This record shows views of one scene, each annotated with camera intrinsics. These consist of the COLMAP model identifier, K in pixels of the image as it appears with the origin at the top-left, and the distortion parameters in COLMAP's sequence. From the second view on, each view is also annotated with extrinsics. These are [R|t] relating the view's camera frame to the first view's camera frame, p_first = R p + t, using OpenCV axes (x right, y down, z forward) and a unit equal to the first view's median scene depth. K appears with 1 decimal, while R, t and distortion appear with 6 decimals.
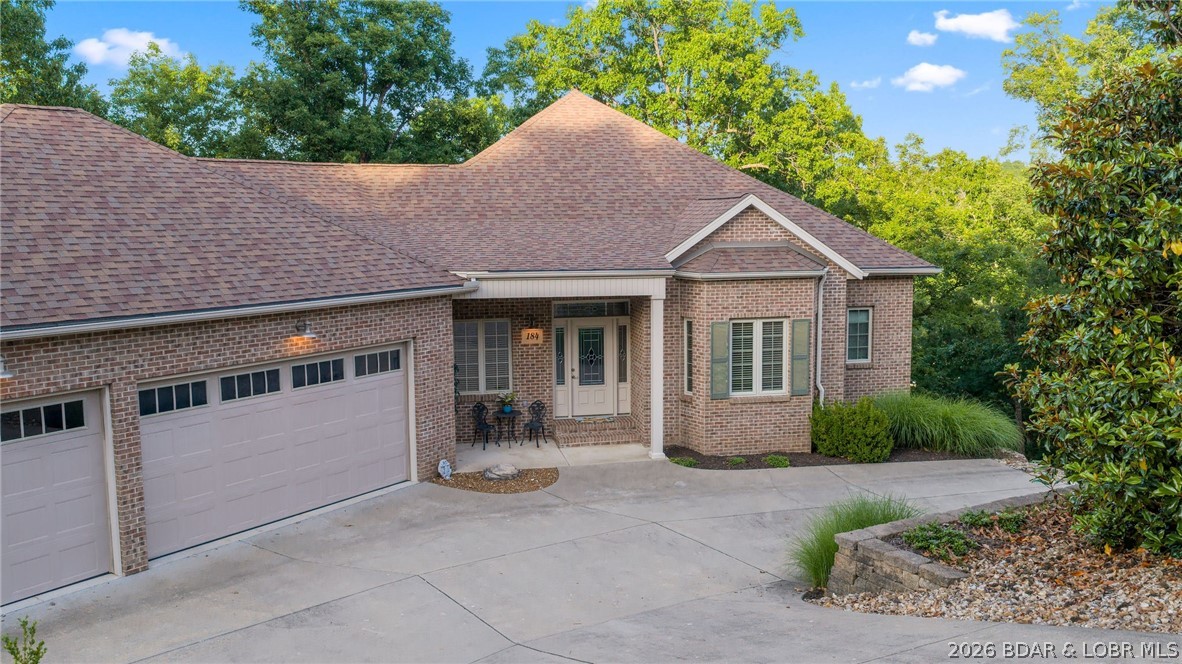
lens RADIAL K [[982.6, 0, 591.0], [0, 982.6, 332.0], [0, 0, 1]] dist [0.027883, -0.065762]
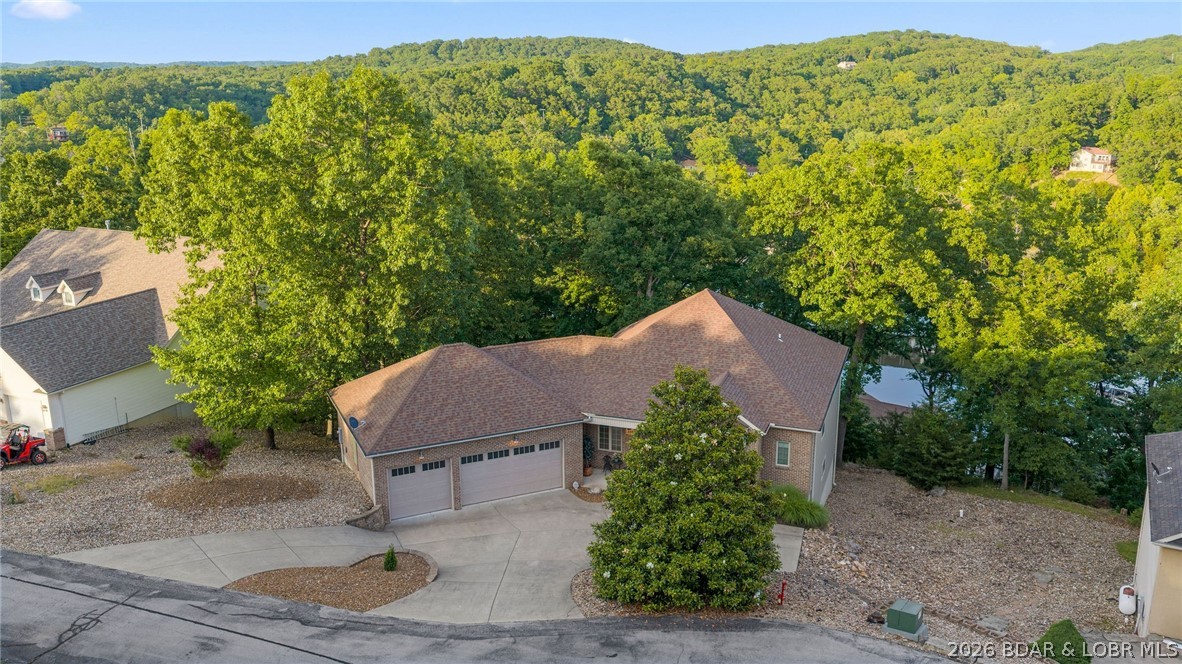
lens RADIAL K [[982.6, 0, 591.0], [0, 982.6, 332.0], [0, 0, 1]] dist [0.027883, -0.065762]
pose [[0.863725, 0.138101, -0.484673, 1.062452], [-0.063774, 0.983941, 0.166711, -0.677761], [0.499913, -0.113083, 0.858662, -1.144427]]
